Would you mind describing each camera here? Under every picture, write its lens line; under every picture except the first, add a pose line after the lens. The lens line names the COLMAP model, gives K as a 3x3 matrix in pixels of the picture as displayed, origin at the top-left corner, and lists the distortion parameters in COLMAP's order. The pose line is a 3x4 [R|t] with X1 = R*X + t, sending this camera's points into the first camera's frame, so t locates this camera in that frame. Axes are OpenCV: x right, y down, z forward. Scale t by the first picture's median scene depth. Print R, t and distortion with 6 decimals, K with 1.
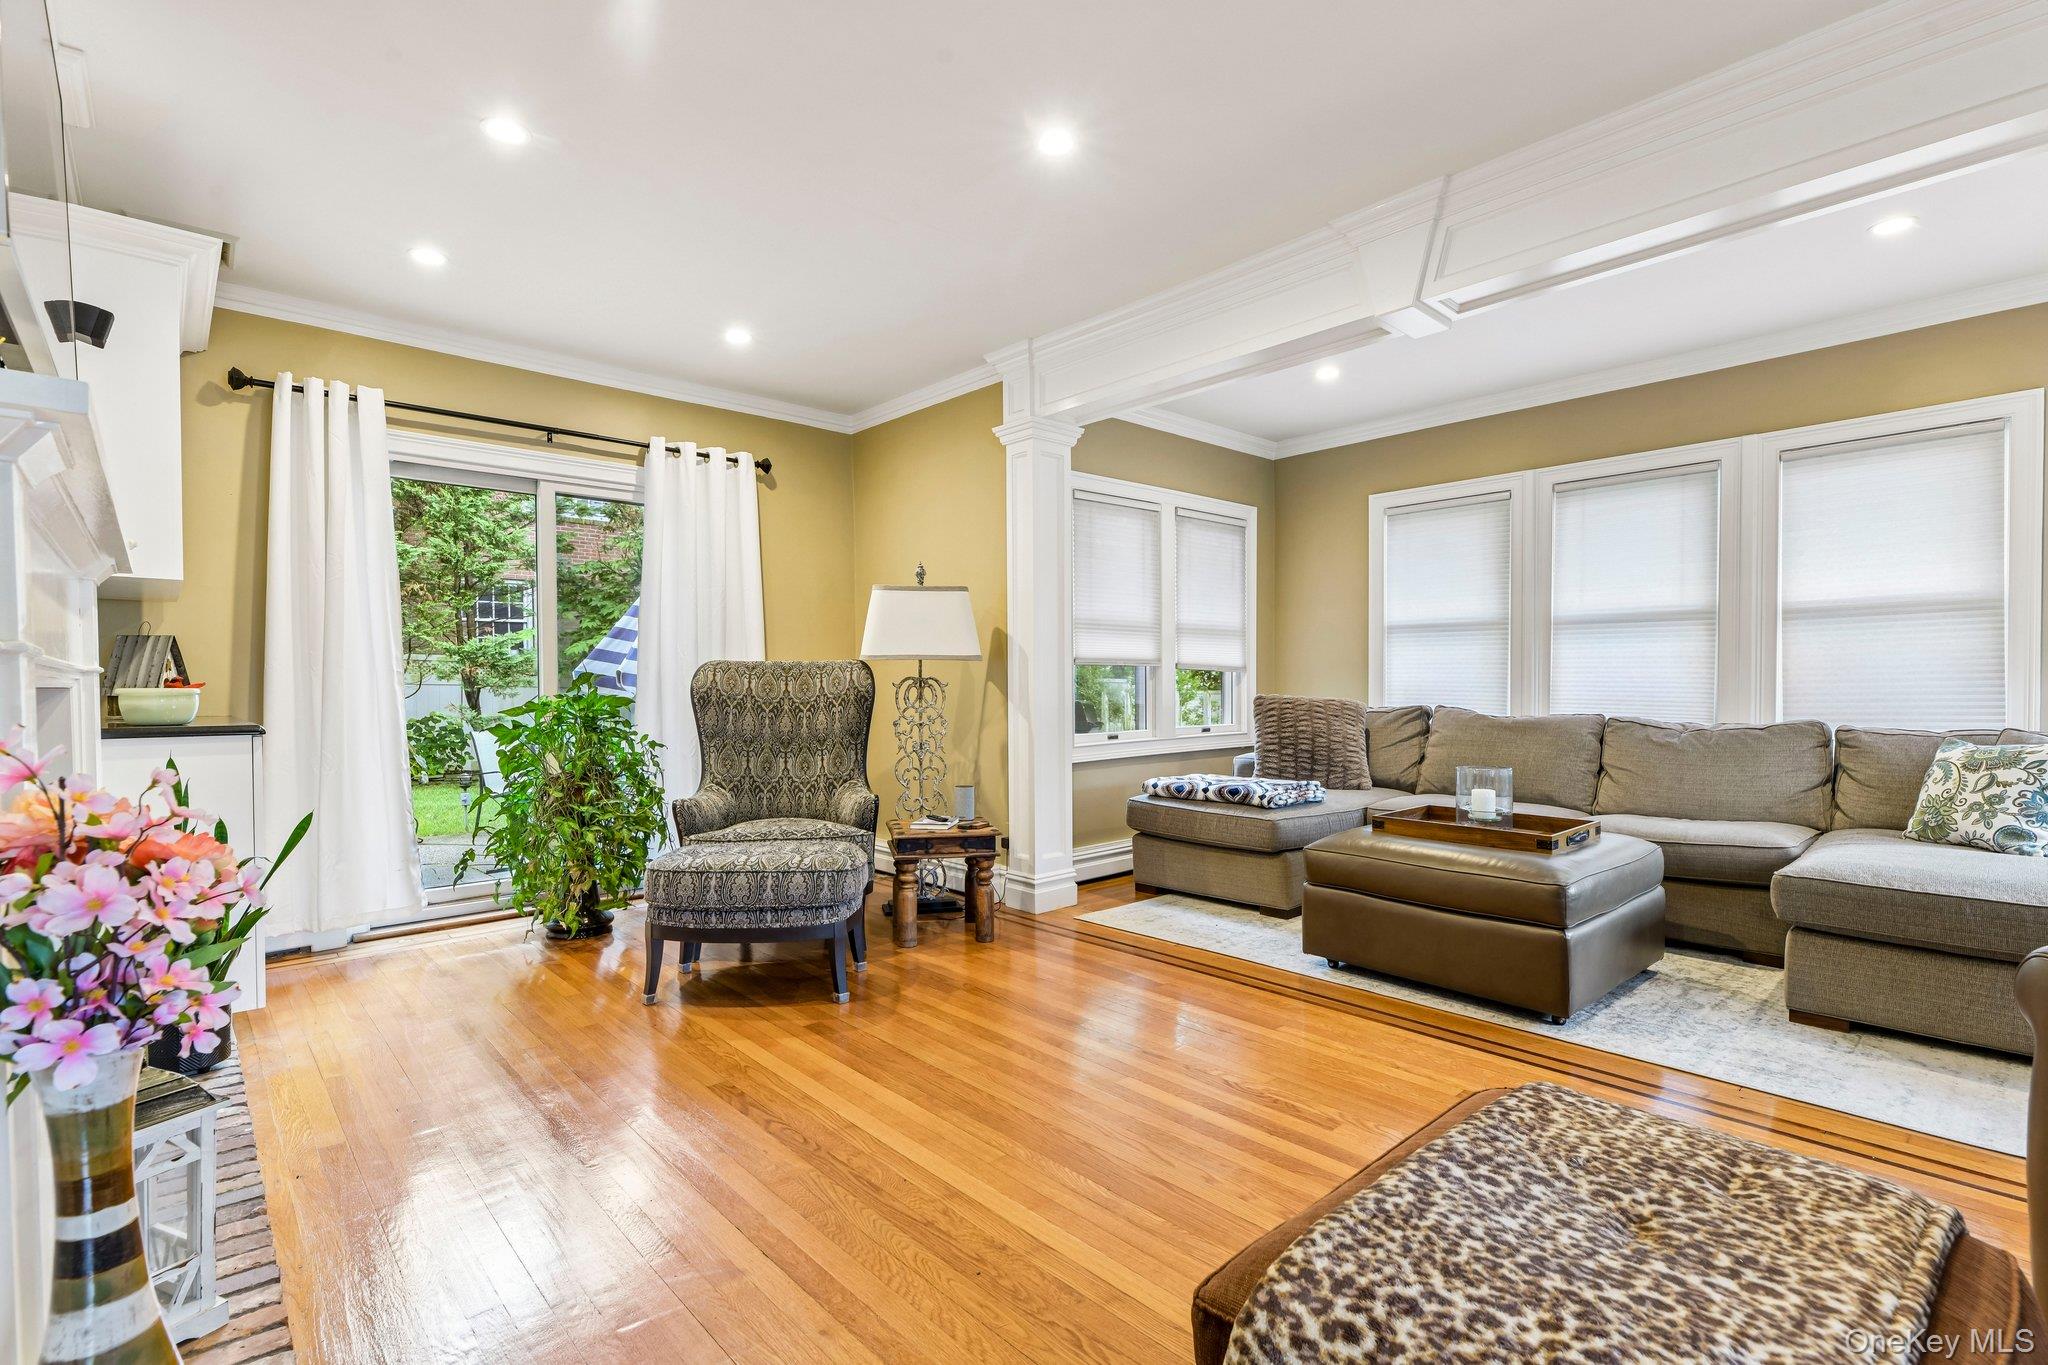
lens RADIAL K [[960.5, 0, 1018.1], [0, 960.5, 707.6], [0, 0, 1]] dist [0.003843, -0.001164]
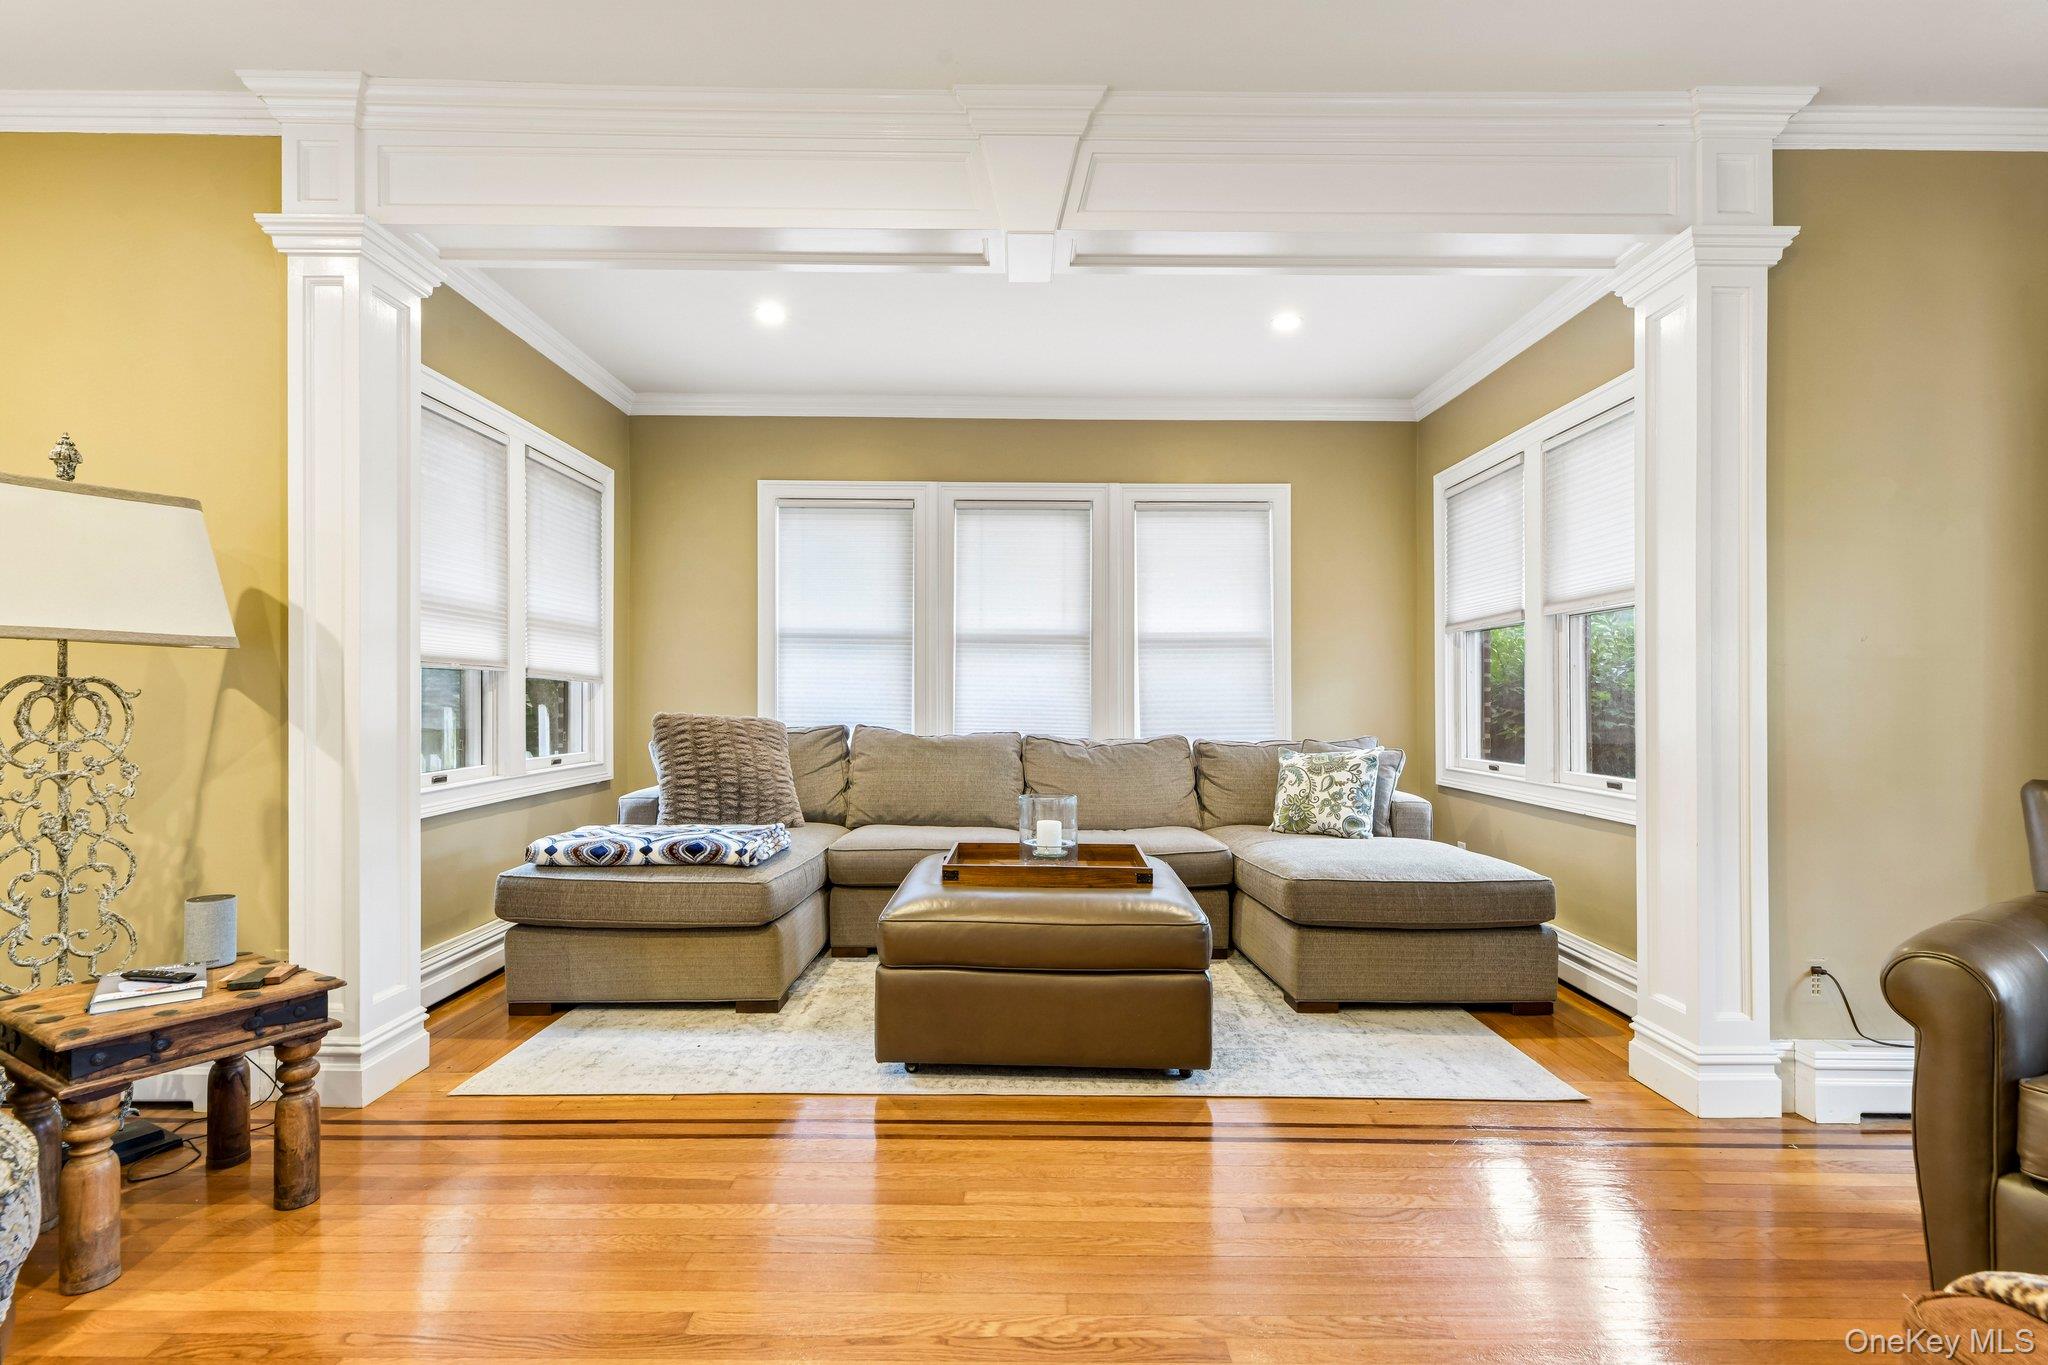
lens RADIAL K [[949.3, 0, 1021.3], [0, 949.3, 707.4], [0, 0, 1]] dist [0.007326, -0.000885]
pose [[0.665583, 0.003346, 0.746316, -0.139528], [0.009409, 0.999873, -0.012874, -0.006280], [-0.746264, 0.015591, 0.665467, 0.337526]]
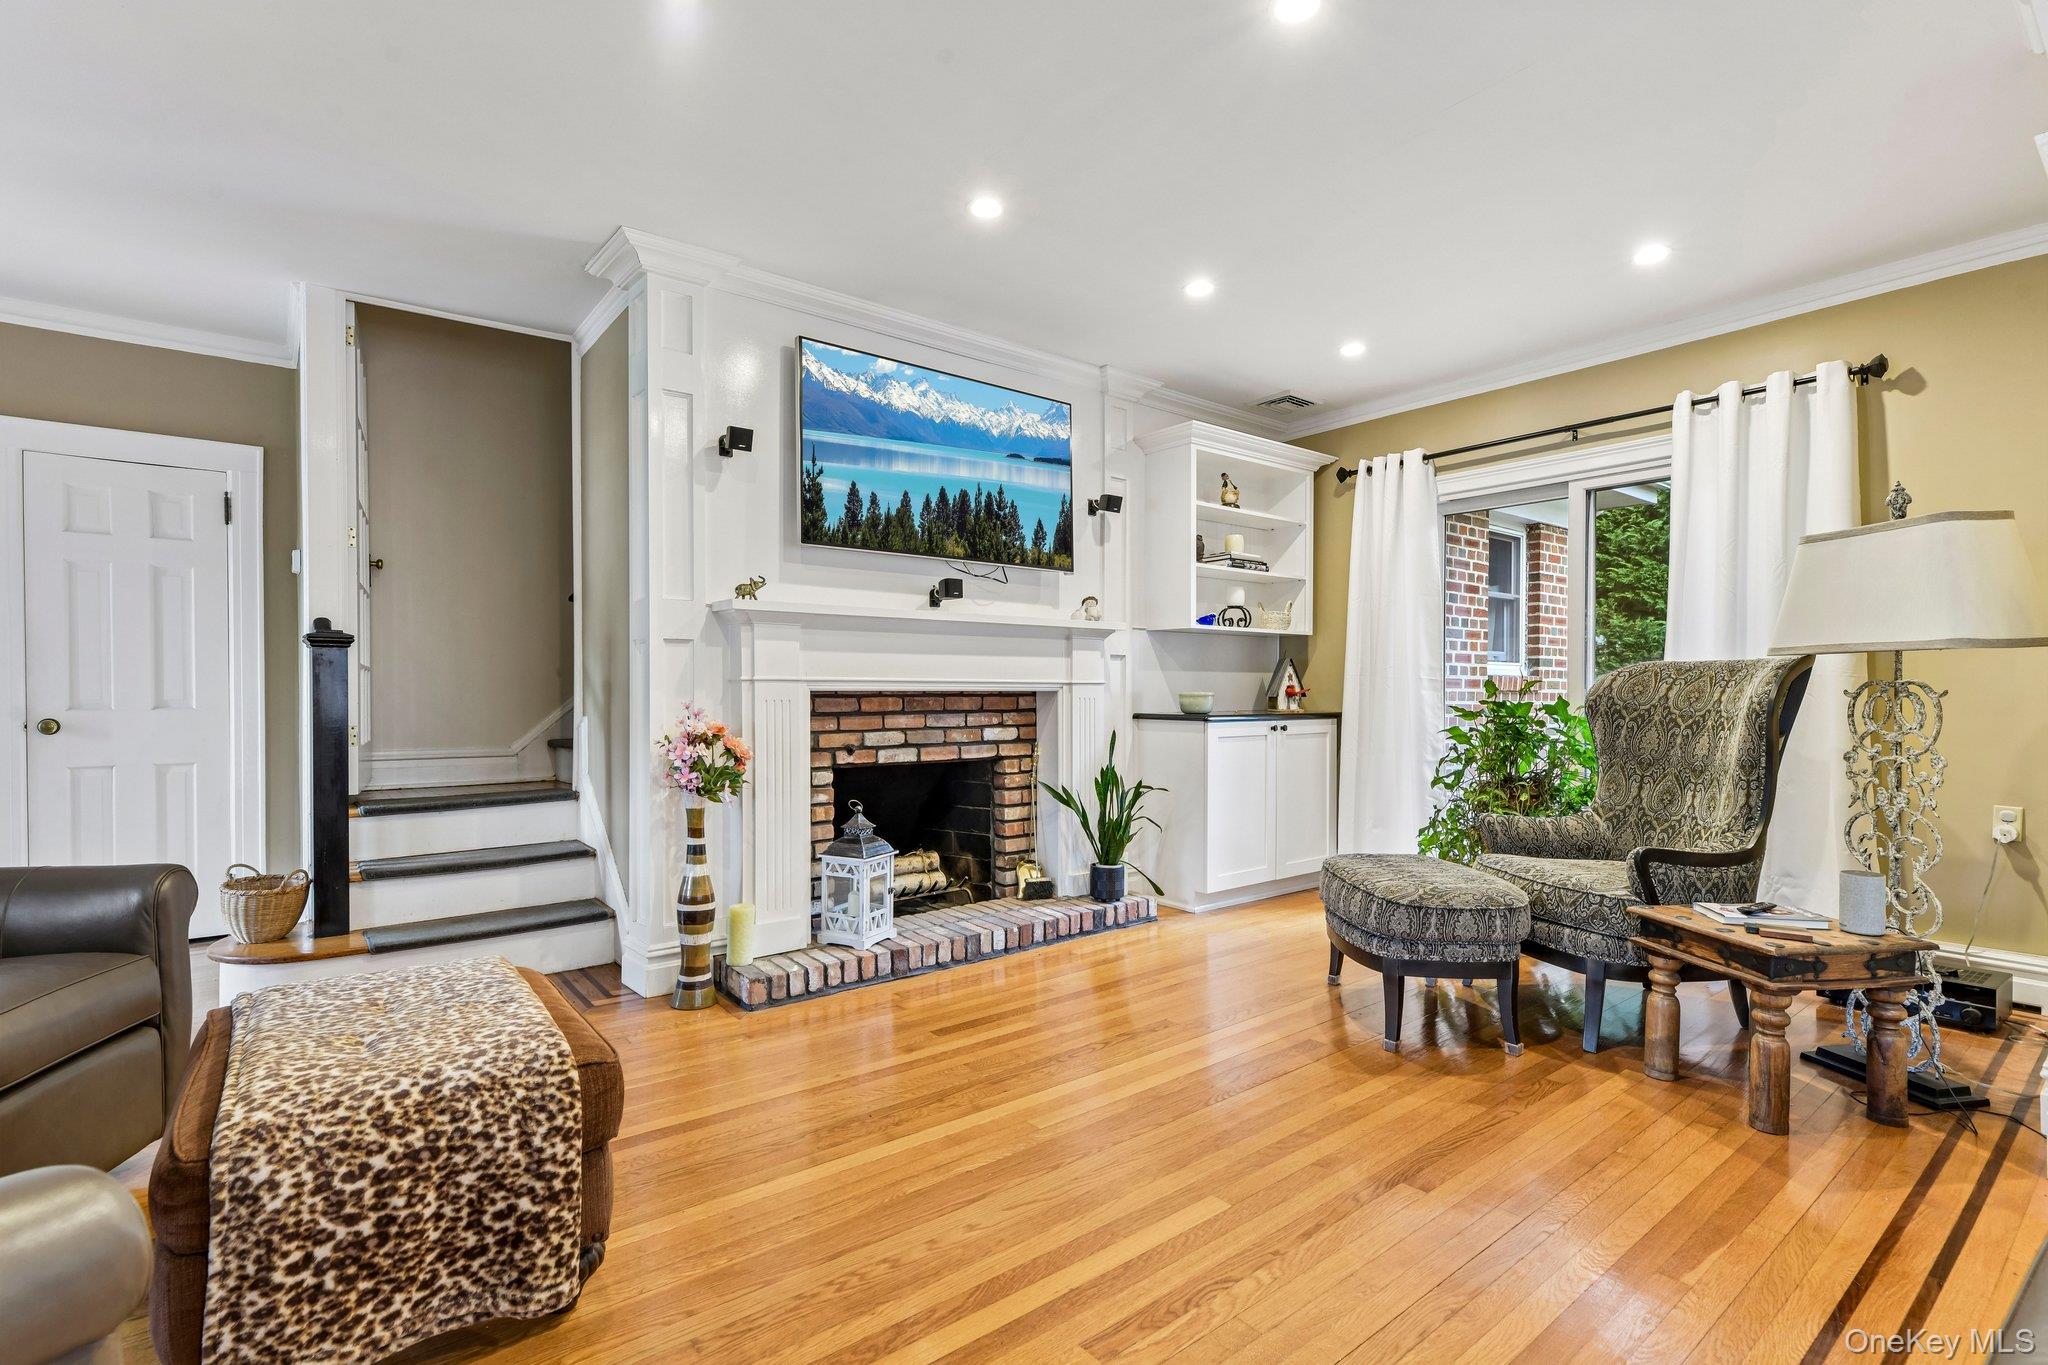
lens RADIAL K [[949.3, 0, 1021.3], [0, 949.3, 707.4], [0, 0, 1]] dist [0.007326, -0.000885]
pose [[-0.062542, 0.021031, -0.997821, 0.510103], [-0.025421, 0.999420, 0.022658, -0.014495], [0.997719, 0.026783, -0.061971, 0.510778]]
